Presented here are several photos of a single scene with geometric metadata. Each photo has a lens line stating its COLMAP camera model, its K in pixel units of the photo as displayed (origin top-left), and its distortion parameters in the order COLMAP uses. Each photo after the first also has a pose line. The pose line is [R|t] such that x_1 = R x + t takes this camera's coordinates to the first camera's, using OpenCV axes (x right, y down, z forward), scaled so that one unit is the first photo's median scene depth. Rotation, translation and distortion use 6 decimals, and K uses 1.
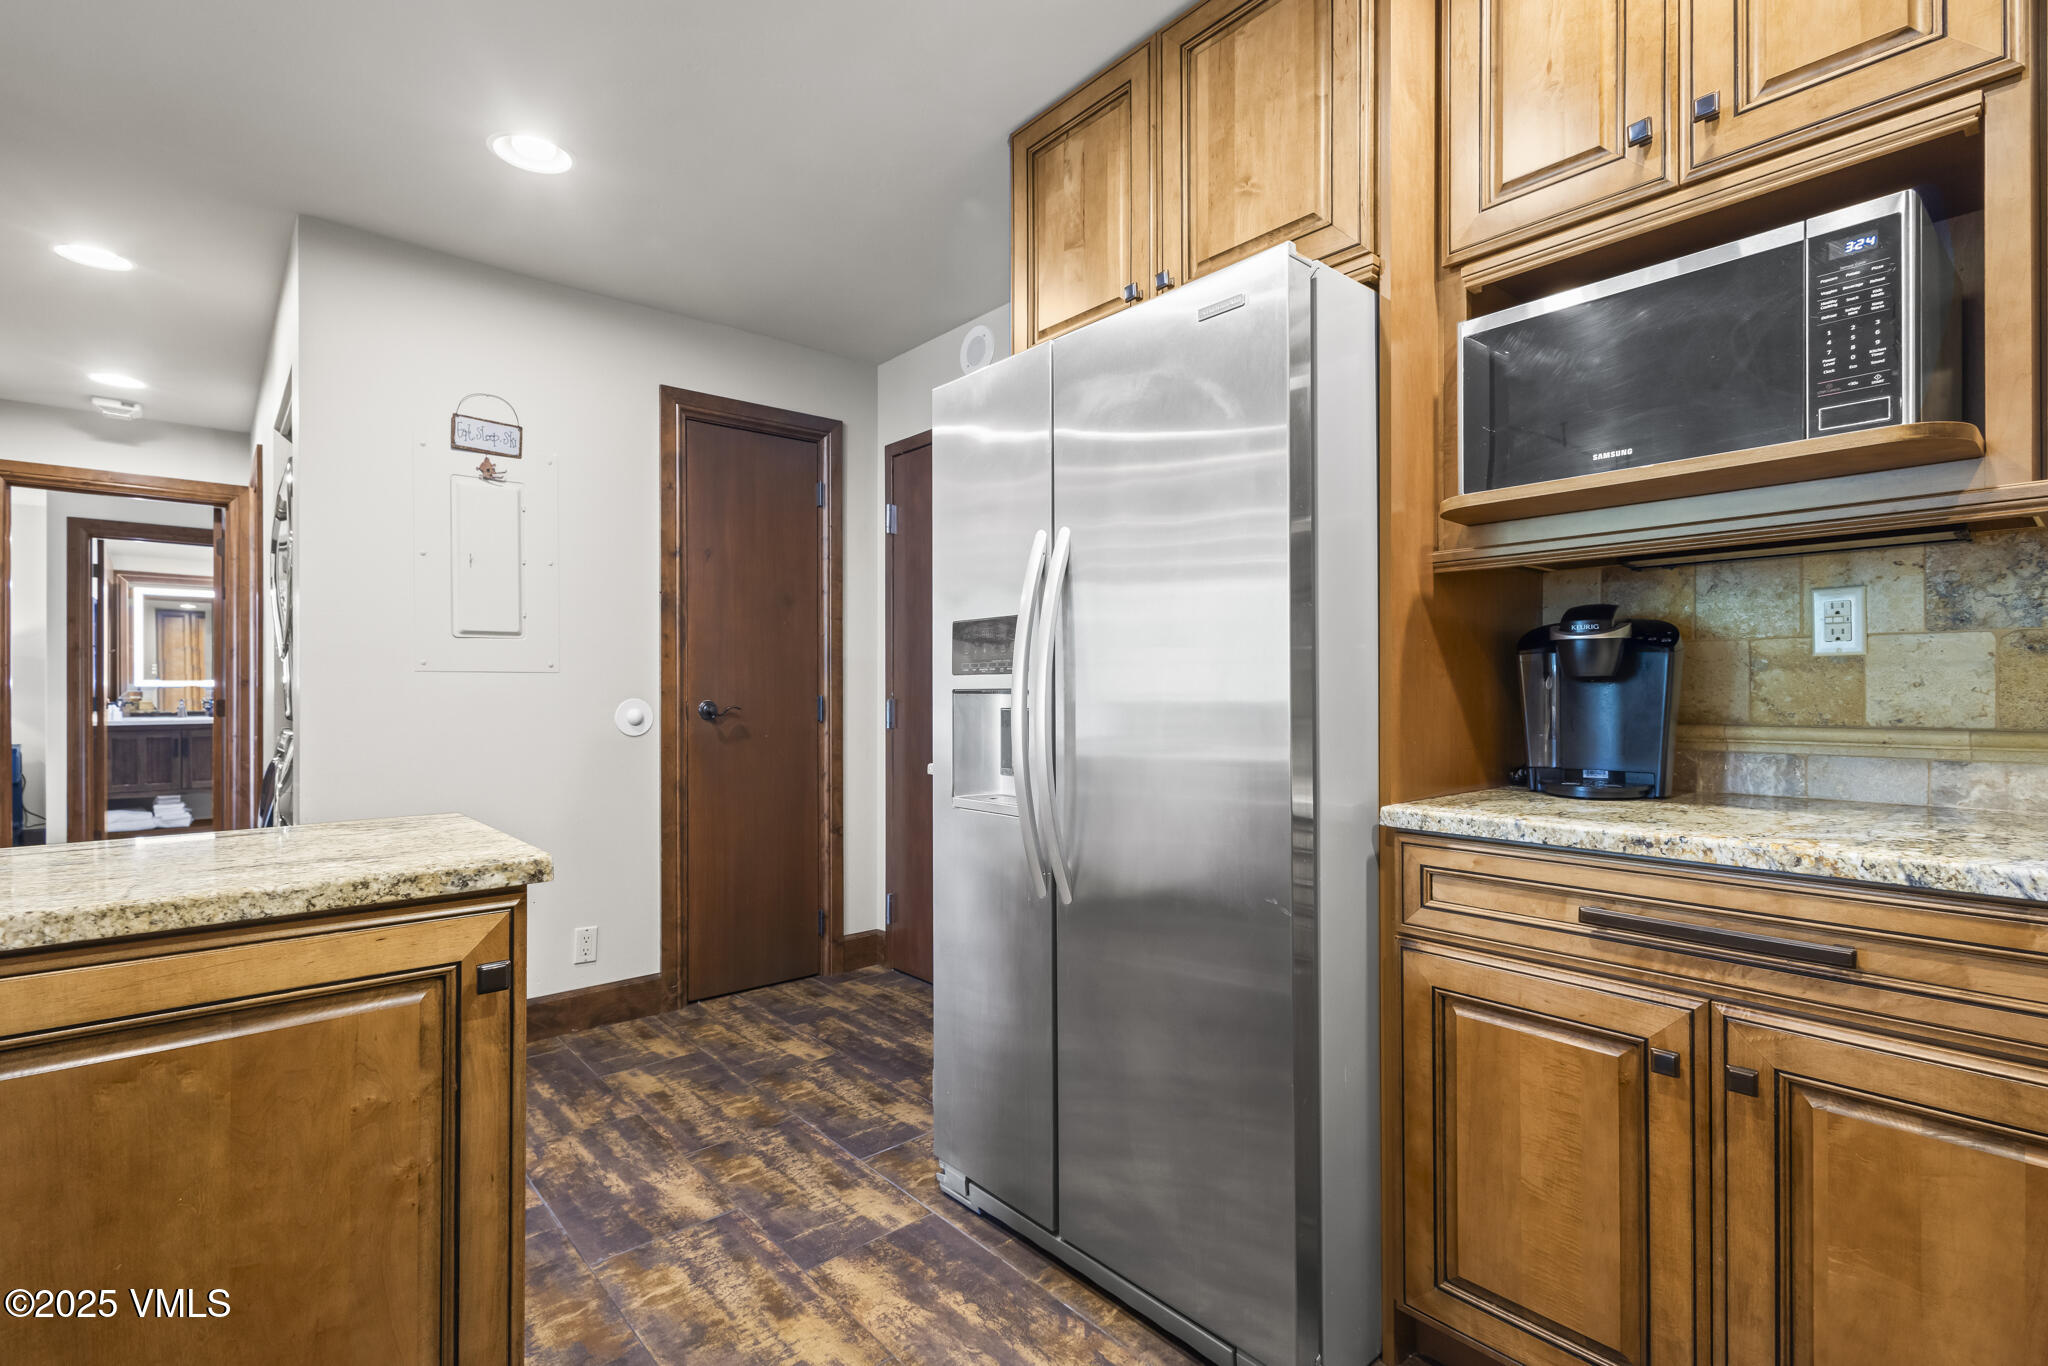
lens RADIAL K [[945.7, 0, 1015.5], [0, 945.7, 691.1], [0, 0, 1]] dist [0.012658, -0.004055]
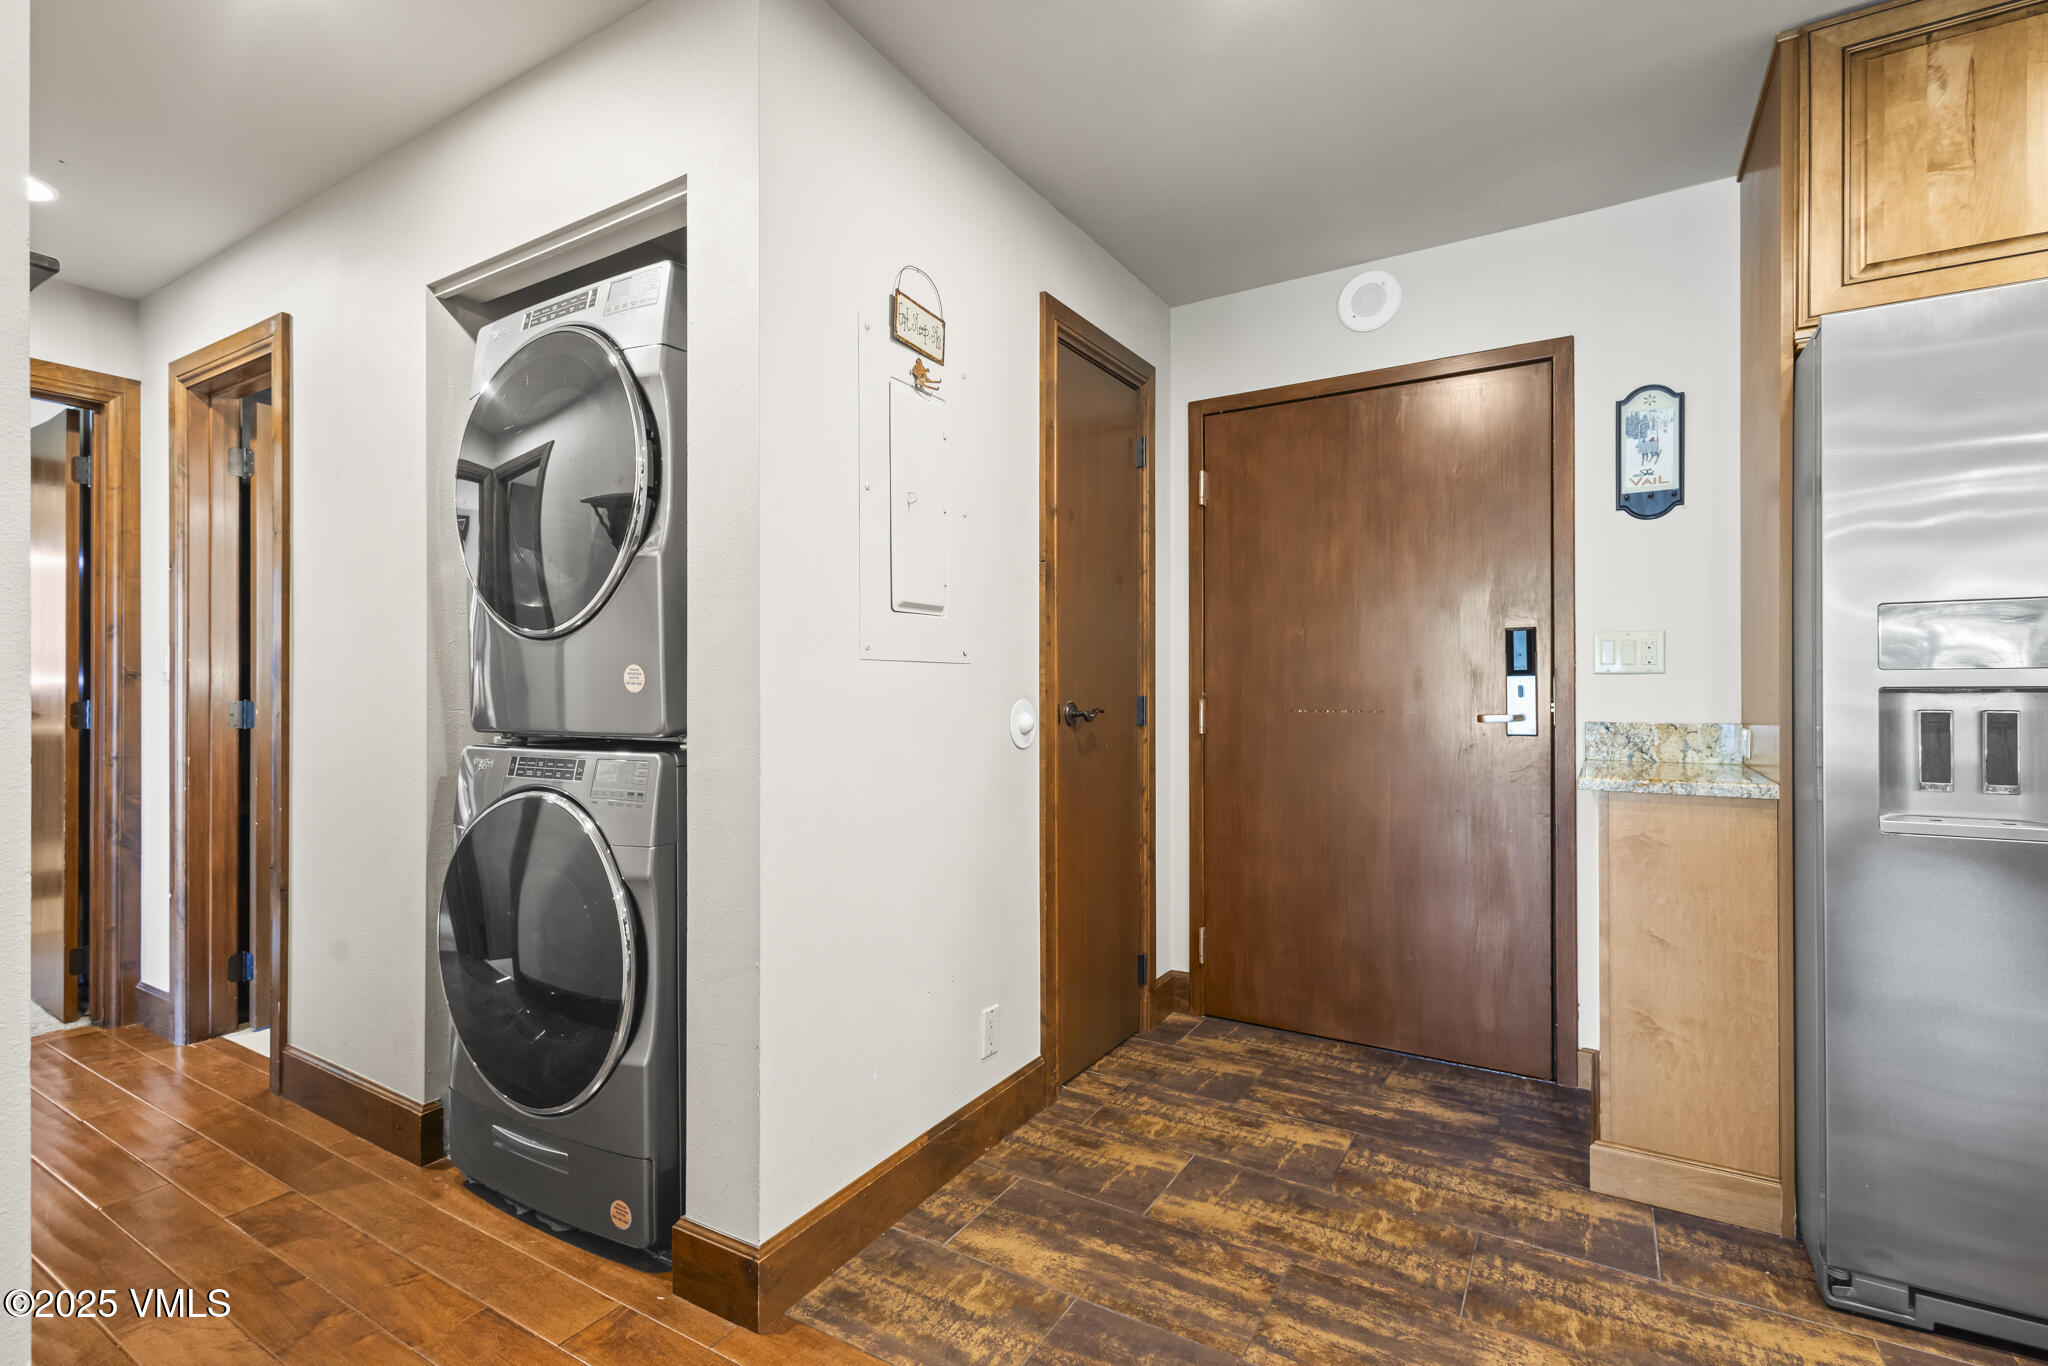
lens RADIAL K [[945.7, 0, 1026.3], [0, 945.7, 686.0], [0, 0, 1]] dist [0.012658, -0.004055]
pose [[0.953478, 0.001389, 0.301461, -0.753120], [-0.000713, 0.999997, -0.002353, -0.000550], [-0.301463, 0.002029, 0.953476, 0.330219]]
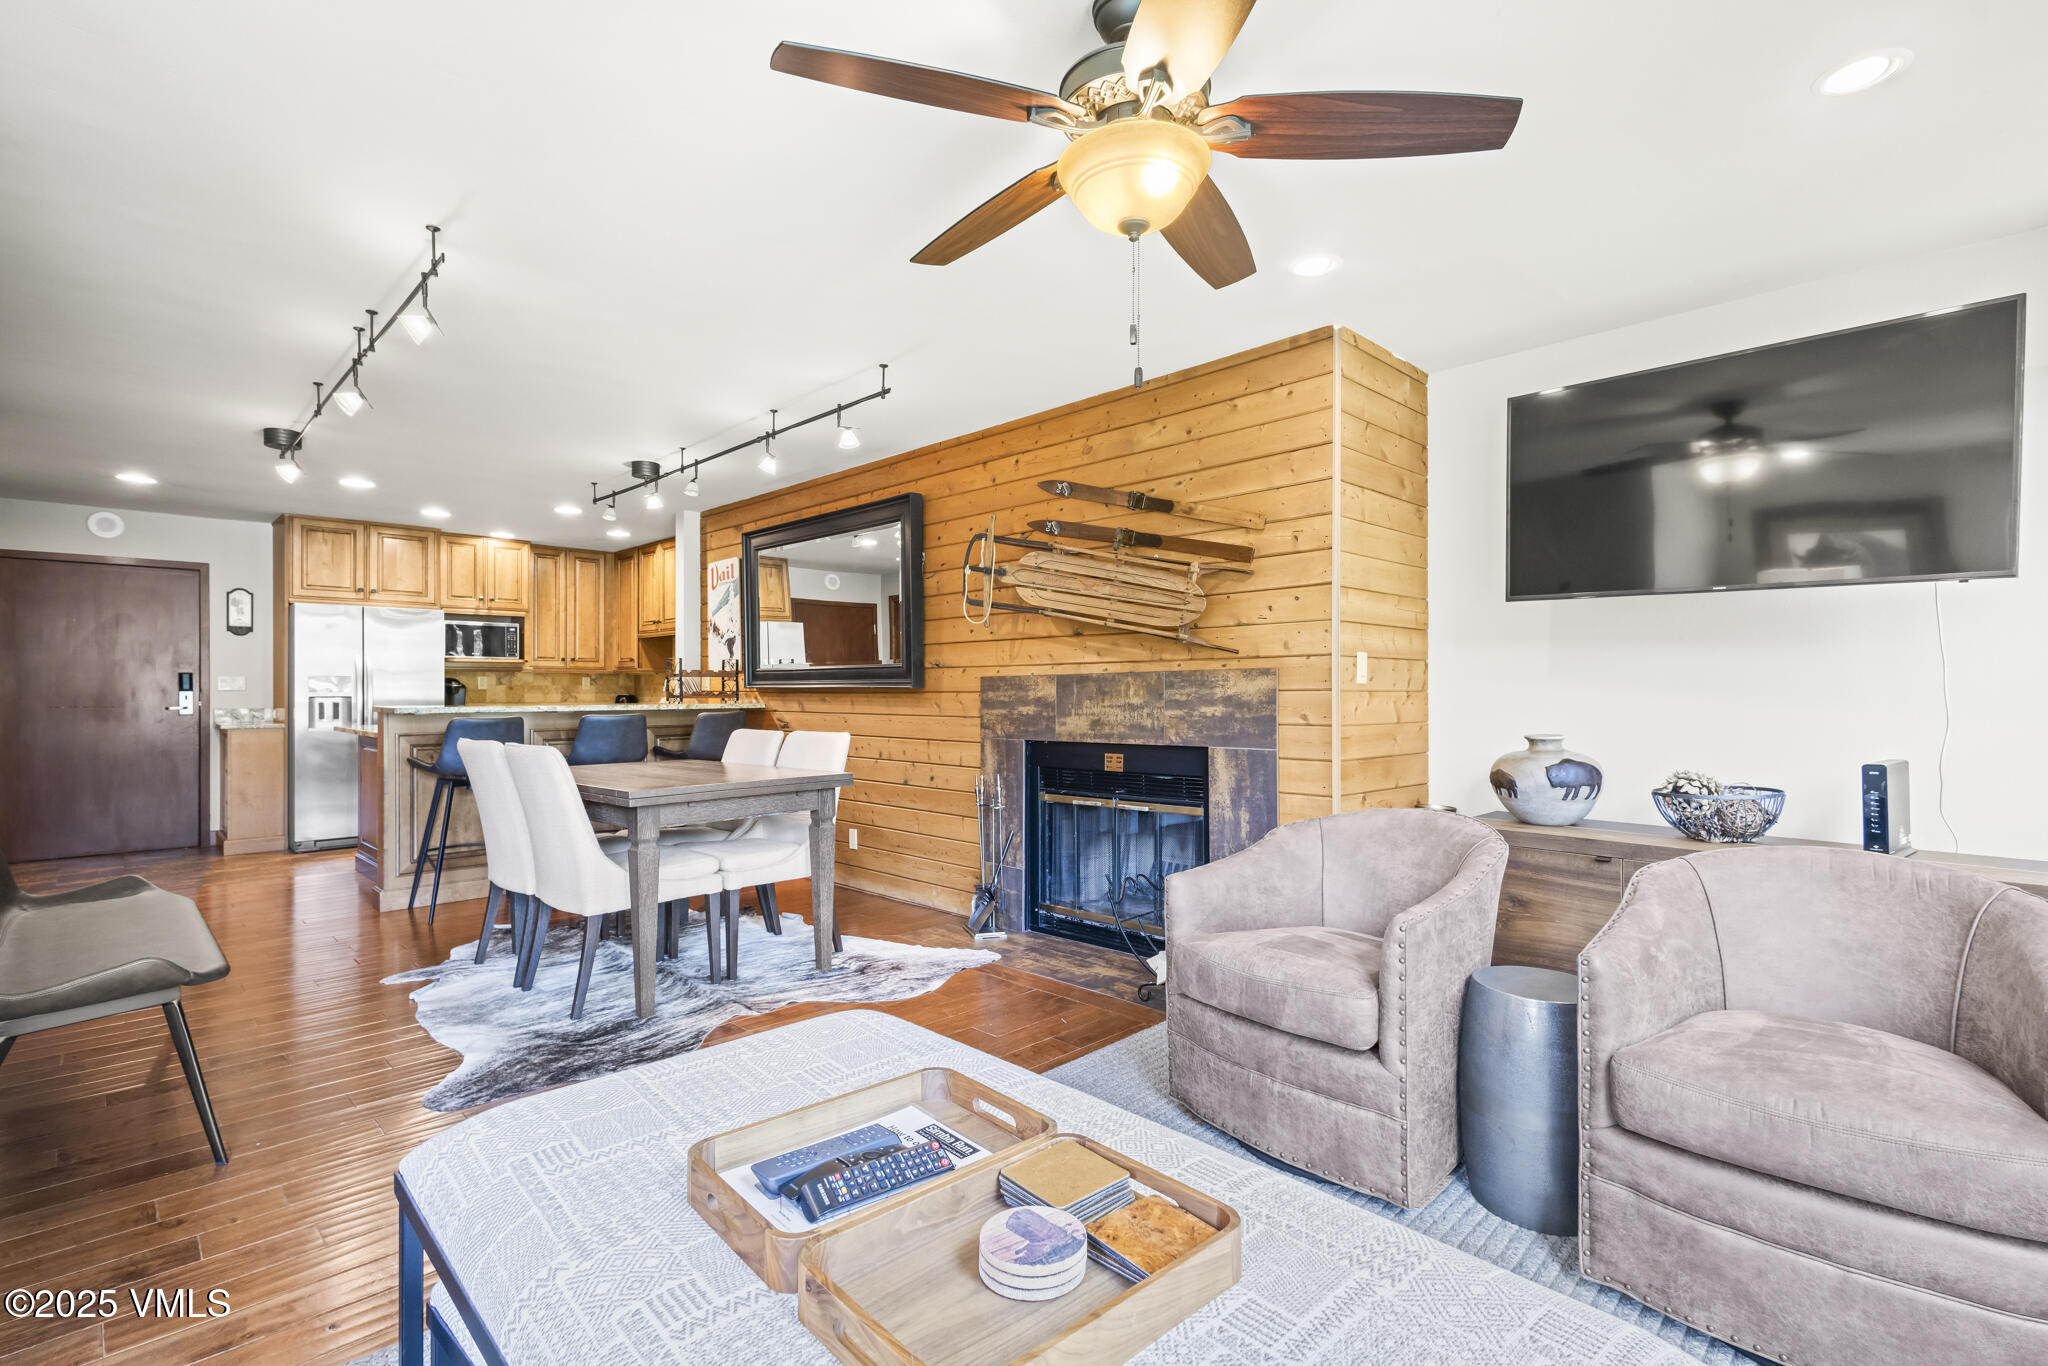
lens RADIAL K [[945.7, 0, 1024.0], [0, 945.7, 686.4], [0, 0, 1]] dist [0.012658, -0.004055]
pose [[-0.055590, 0.001629, 0.998452, -2.637965], [-0.001725, 0.999997, -0.001727, -0.026964], [-0.998452, -0.001818, -0.055587, -0.983099]]
